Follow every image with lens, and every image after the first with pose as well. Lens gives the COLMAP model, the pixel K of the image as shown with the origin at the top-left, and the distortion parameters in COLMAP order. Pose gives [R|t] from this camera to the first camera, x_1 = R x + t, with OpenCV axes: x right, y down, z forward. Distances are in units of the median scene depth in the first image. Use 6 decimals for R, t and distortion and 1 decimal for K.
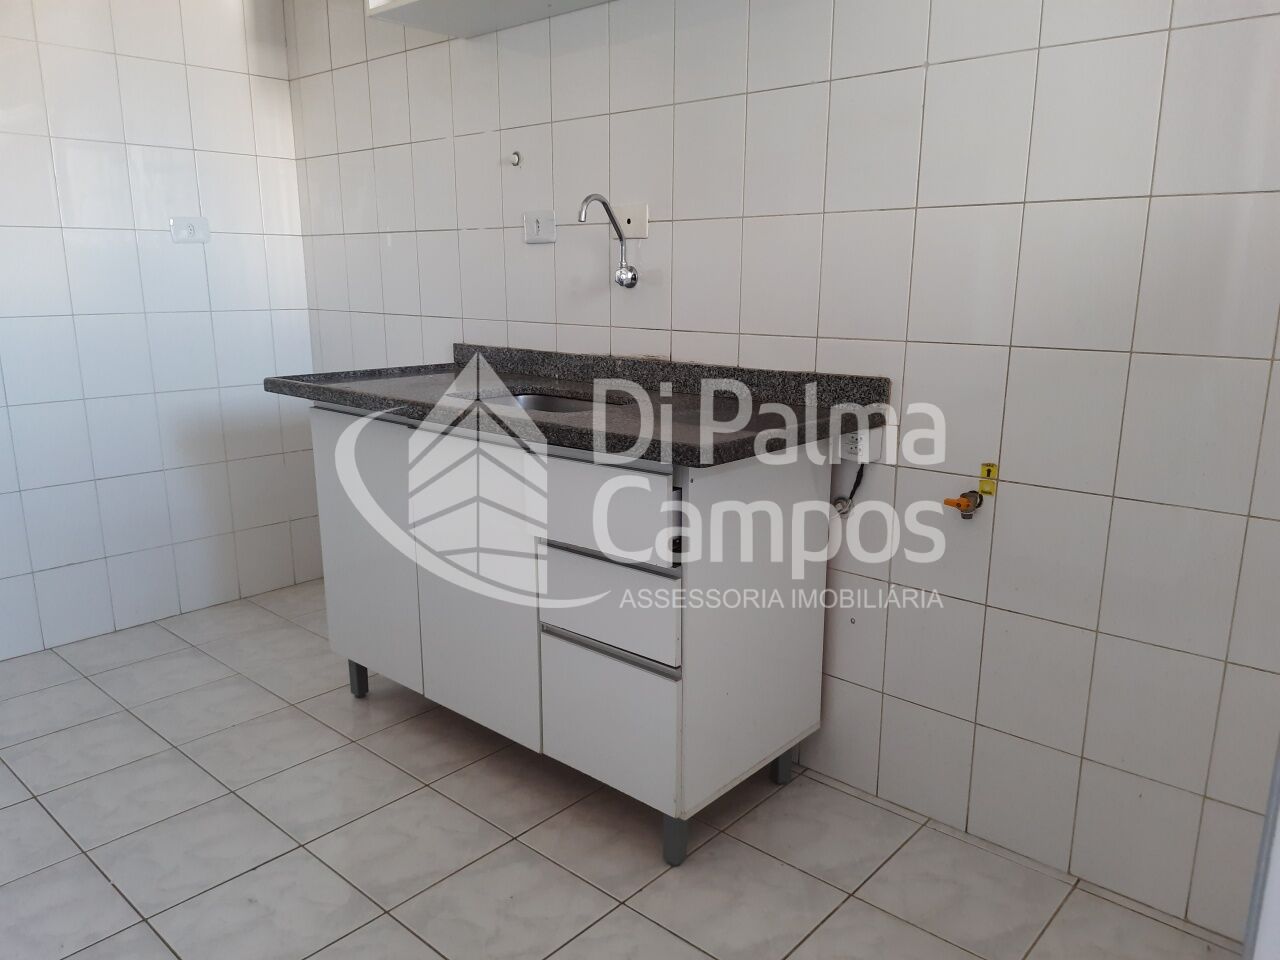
lens RADIAL K [[922.6, 0, 649.9], [0, 922.6, 498.6], [0, 0, 1]] dist [0.100262, -0.138463]
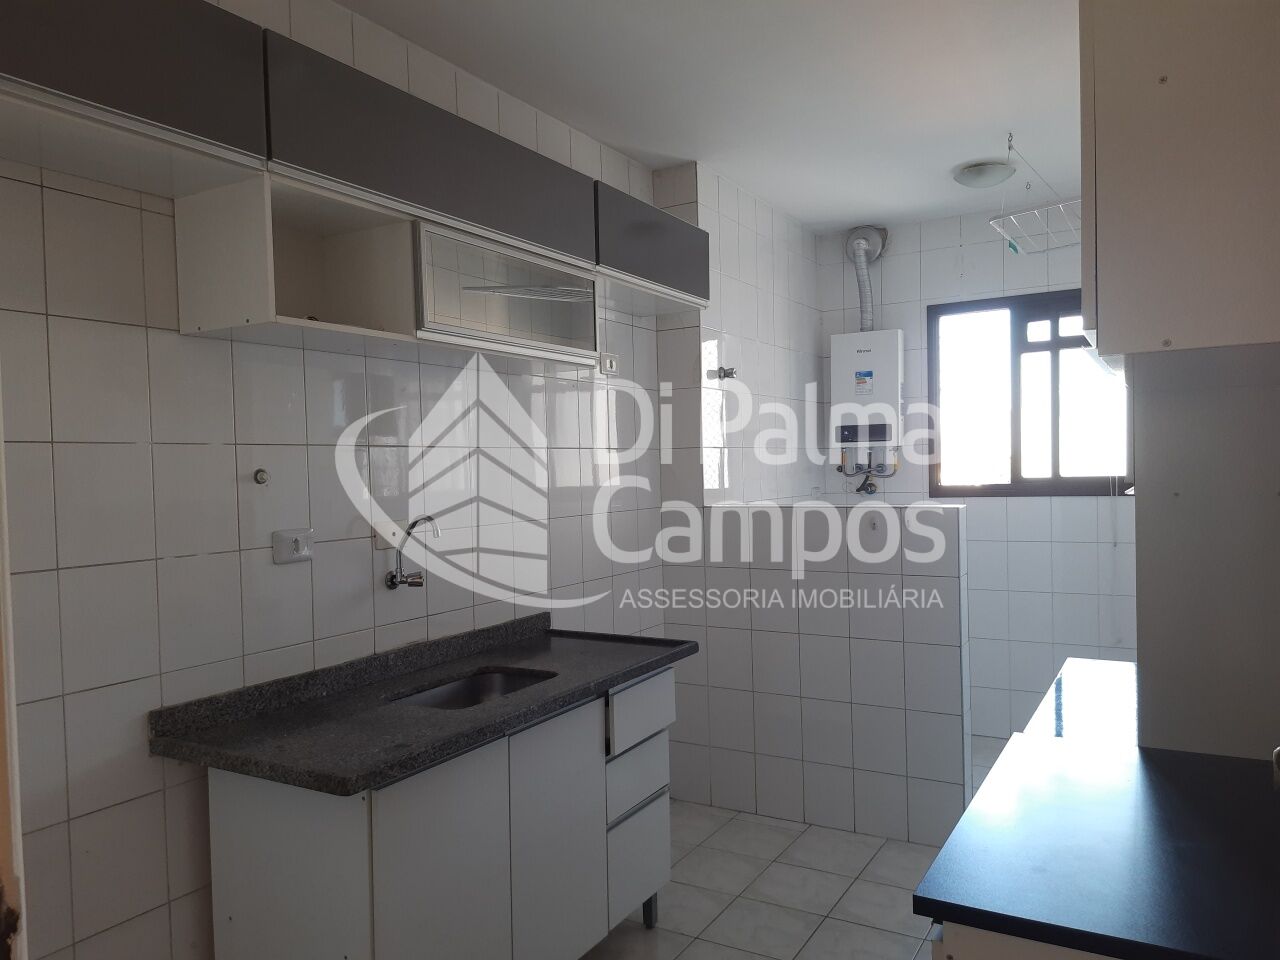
lens RADIAL K [[922.6, 0, 649.9], [0, 922.6, 498.6], [0, 0, 1]] dist [0.100262, -0.138463]
pose [[-0.202398, -0.031602, 0.978793, -1.257524], [0.253285, 0.963782, 0.083493, -0.367415], [-0.945982, 0.264813, -0.187064, 0.930386]]
